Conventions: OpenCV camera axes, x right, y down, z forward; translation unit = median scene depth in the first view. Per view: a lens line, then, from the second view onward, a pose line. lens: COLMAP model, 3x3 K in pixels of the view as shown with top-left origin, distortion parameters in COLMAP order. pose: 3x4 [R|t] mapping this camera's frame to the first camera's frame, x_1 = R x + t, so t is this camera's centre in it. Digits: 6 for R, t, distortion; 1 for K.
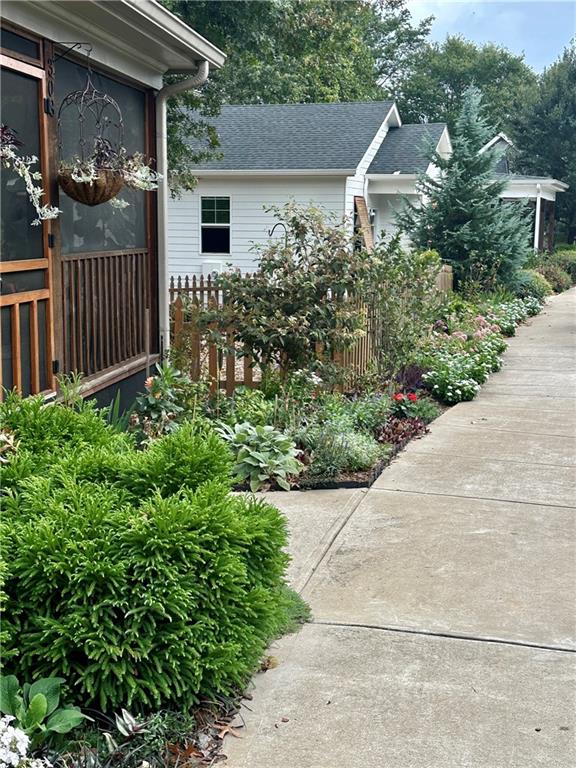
lens RADIAL K [[944.5, 0, 288.0], [0, 944.5, 384.0], [0, 0, 1]] dist [0.132603, 0.000457]
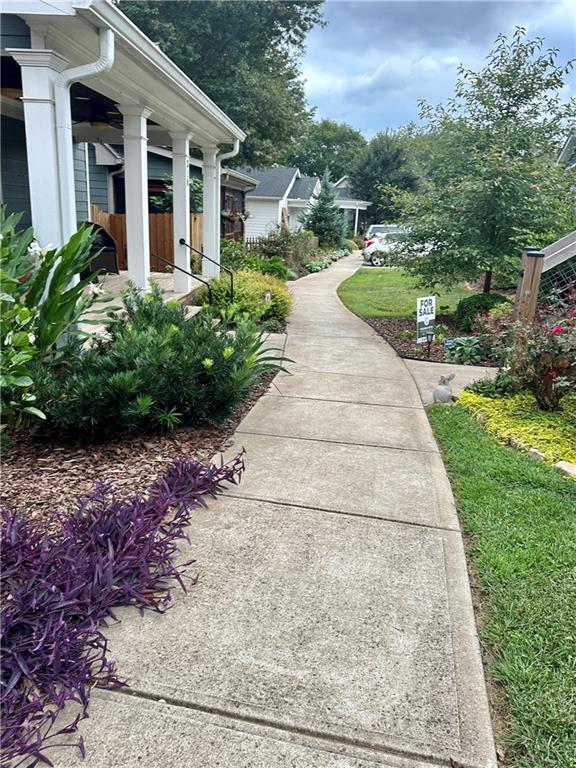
lens RADIAL K [[537.4, 0, 288.0], [0, 537.4, 384.0], [0, 0, 1]] dist [0.010067, 0.000311]
pose [[0.994338, 0.004680, 0.106163, -0.066897], [-0.020111, 0.989263, 0.144755, 0.063152], [-0.104345, -0.146070, 0.983756, -0.504216]]
